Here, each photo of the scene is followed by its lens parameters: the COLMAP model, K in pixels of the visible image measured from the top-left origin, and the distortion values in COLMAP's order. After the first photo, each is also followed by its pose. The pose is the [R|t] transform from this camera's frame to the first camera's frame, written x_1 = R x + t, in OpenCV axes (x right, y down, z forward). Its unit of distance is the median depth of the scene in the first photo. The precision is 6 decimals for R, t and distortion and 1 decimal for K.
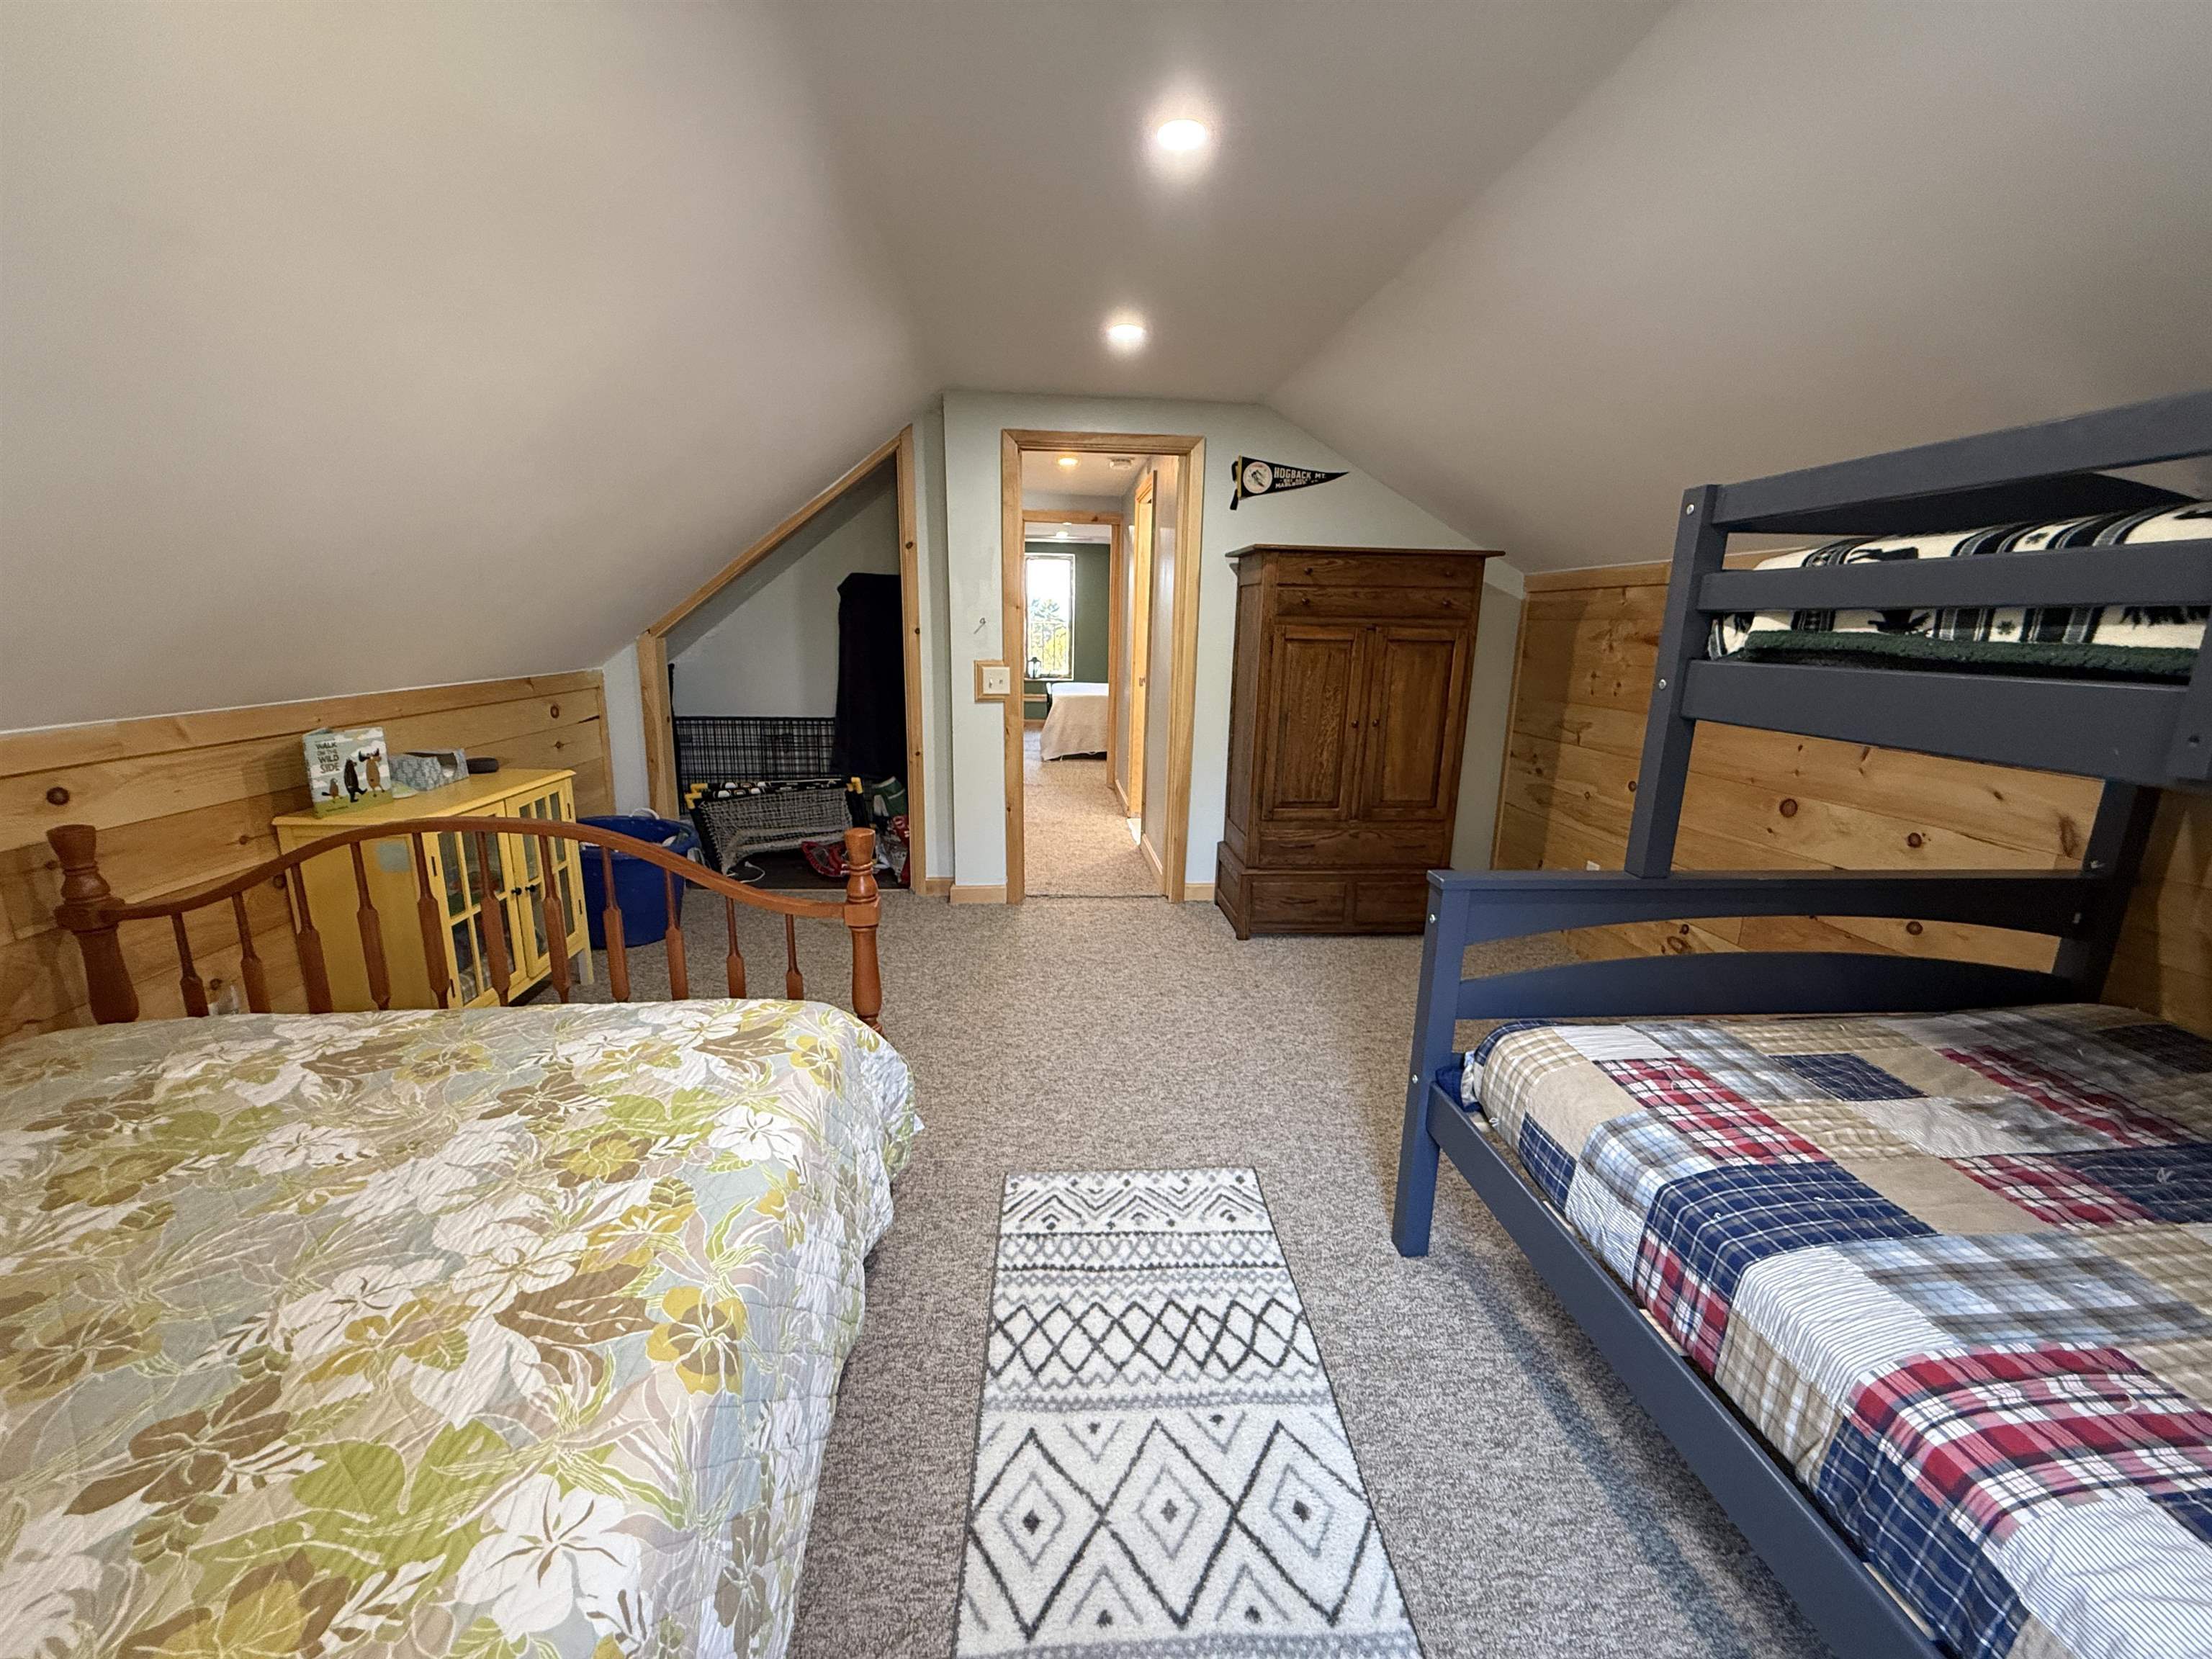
lens RADIAL K [[880.3, 0, 1103.7], [0, 880.3, 830.5], [0, 0, 1]] dist [0.000609, -0.000243]
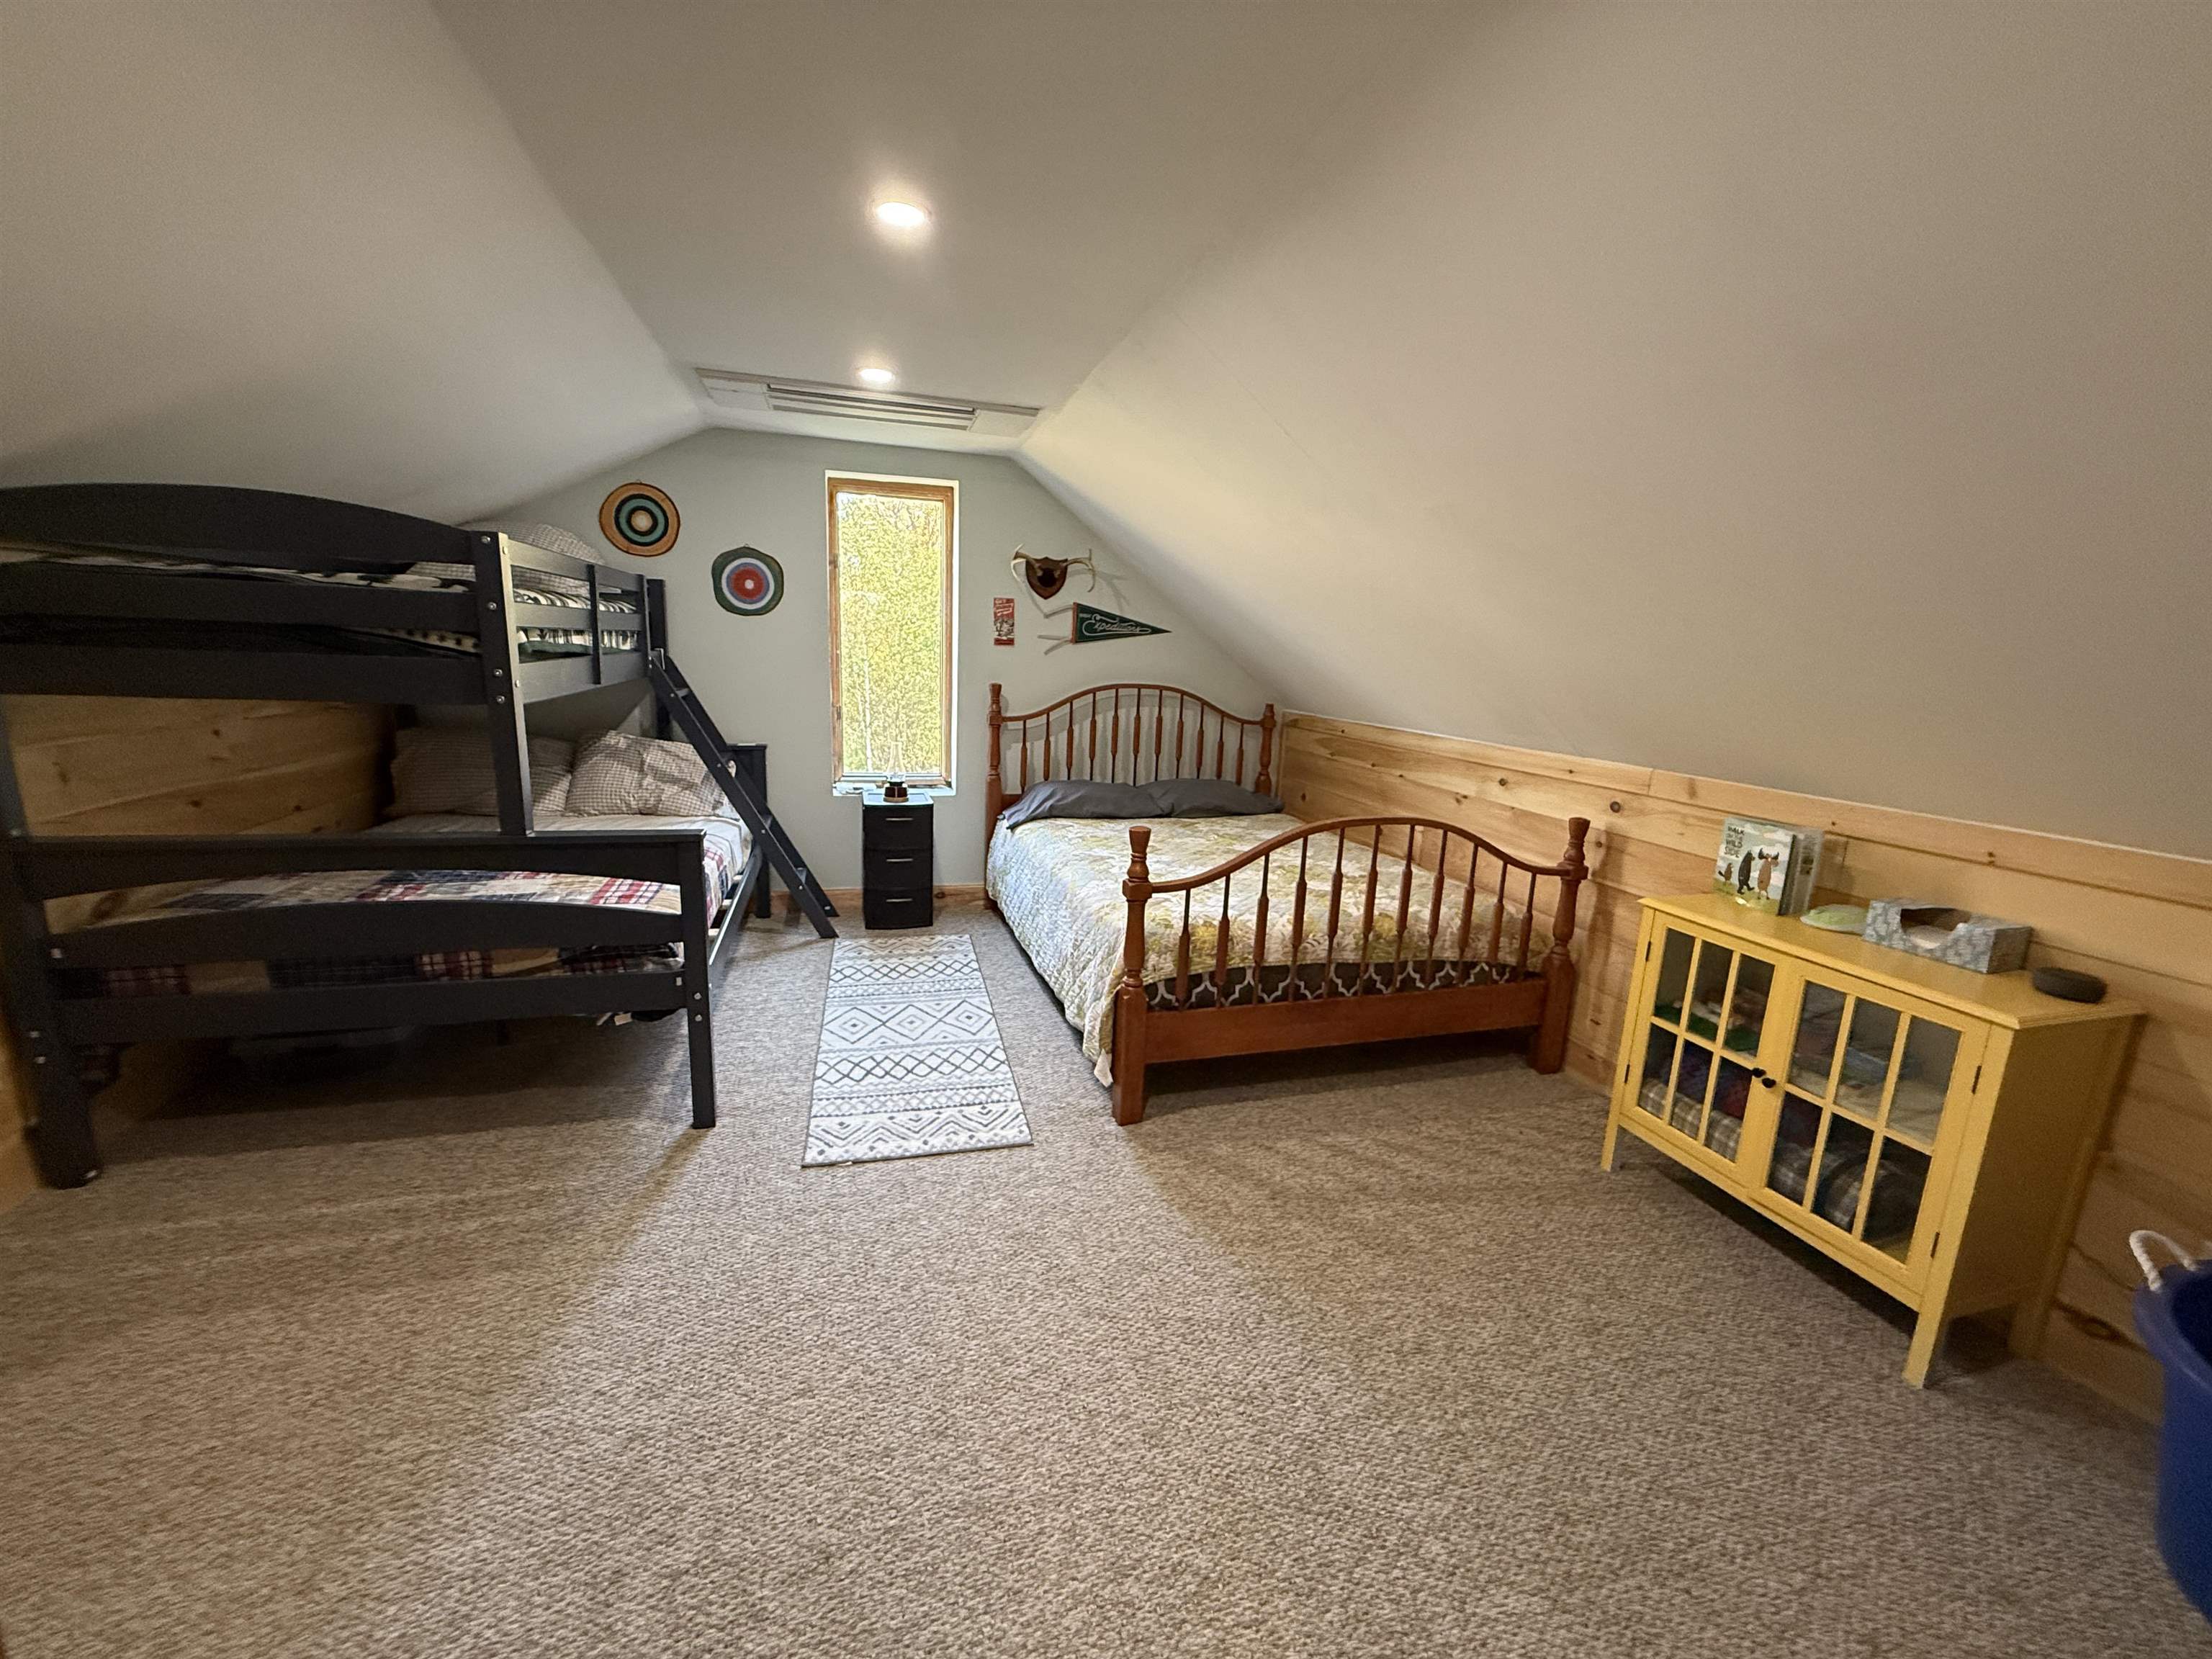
lens RADIAL K [[880.3, 0, 1103.7], [0, 880.3, 830.5], [0, 0, 1]] dist [0.000609, -0.000243]
pose [[-0.977577, -0.017249, -0.209872, 0.045496], [-0.104920, 0.904019, 0.414417, -0.452421], [0.182580, 0.427144, -0.885558, 1.811989]]
